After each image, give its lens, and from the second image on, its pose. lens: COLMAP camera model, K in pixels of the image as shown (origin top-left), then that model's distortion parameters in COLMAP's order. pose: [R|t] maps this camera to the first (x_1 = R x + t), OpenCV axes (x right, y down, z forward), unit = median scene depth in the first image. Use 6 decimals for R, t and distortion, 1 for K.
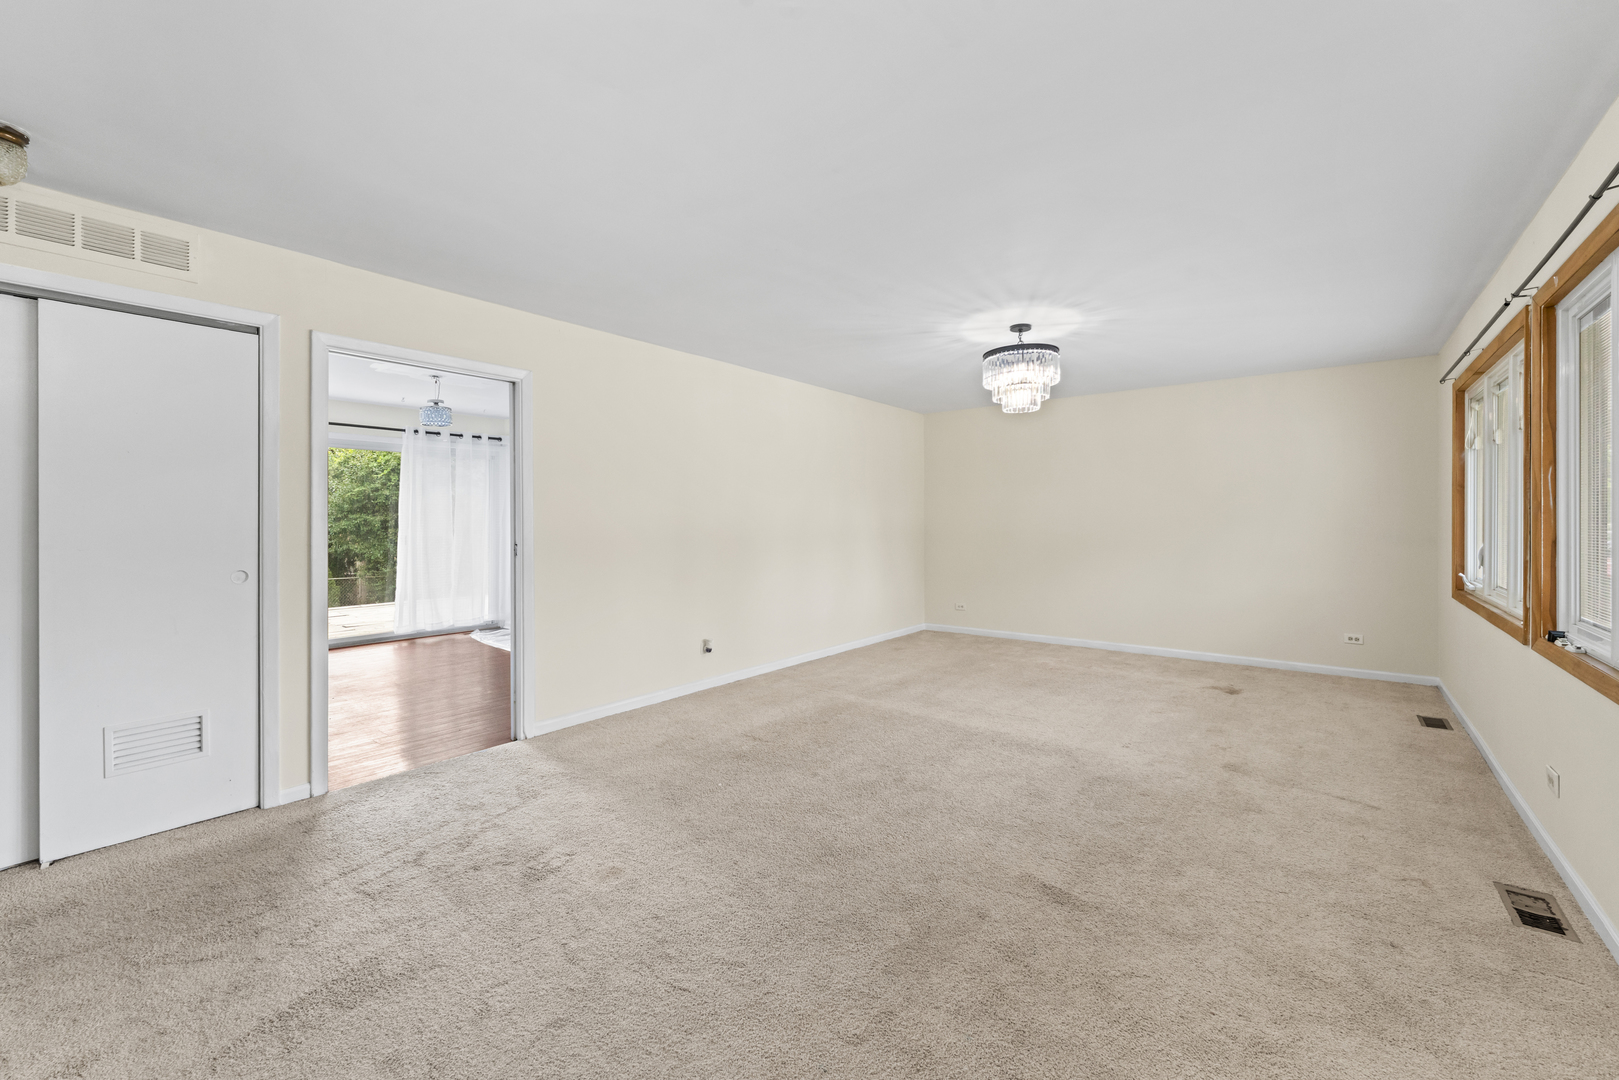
lens RADIAL K [[653.6, 0, 799.4], [0, 653.6, 529.0], [0, 0, 1]] dist [-0.000189, -0.000108]
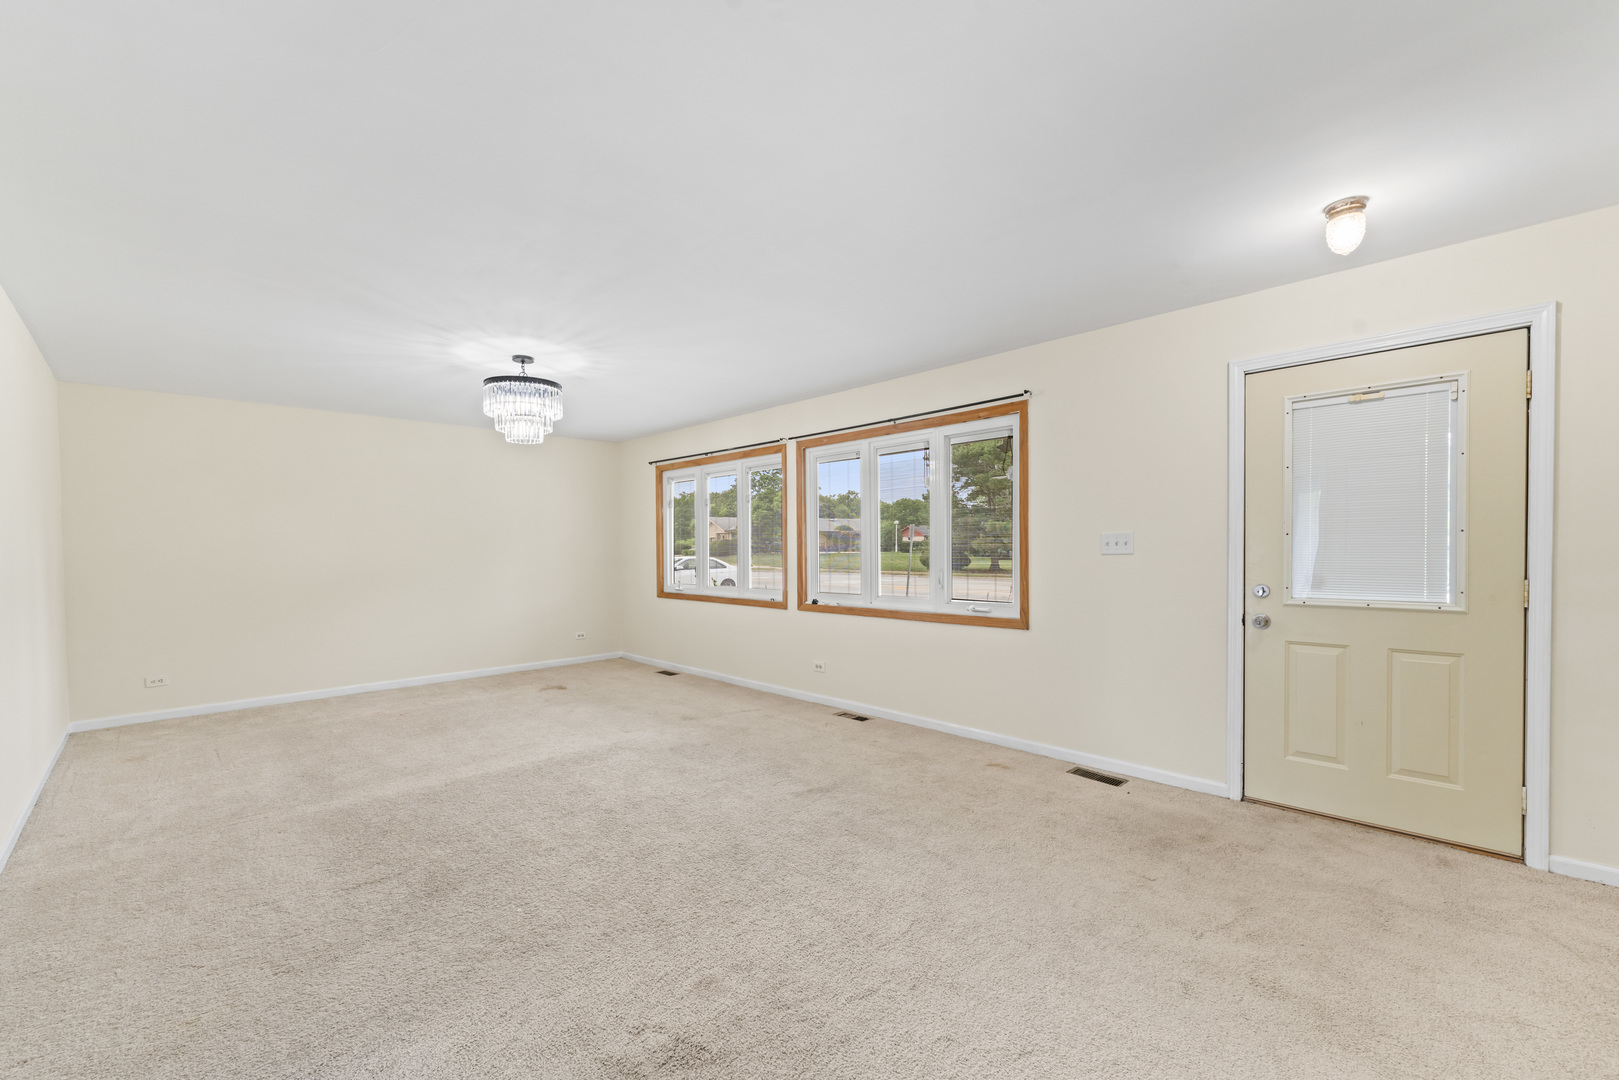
lens RADIAL K [[653.6, 0, 808.4], [0, 653.6, 554.9], [0, 0, 1]] dist [-0.000189, -0.000108]
pose [[0.139442, -0.010796, 0.990171, -0.622961], [0.025781, 0.999641, 0.007269, -0.001083], [-0.989895, 0.024514, 0.139670, 0.445903]]
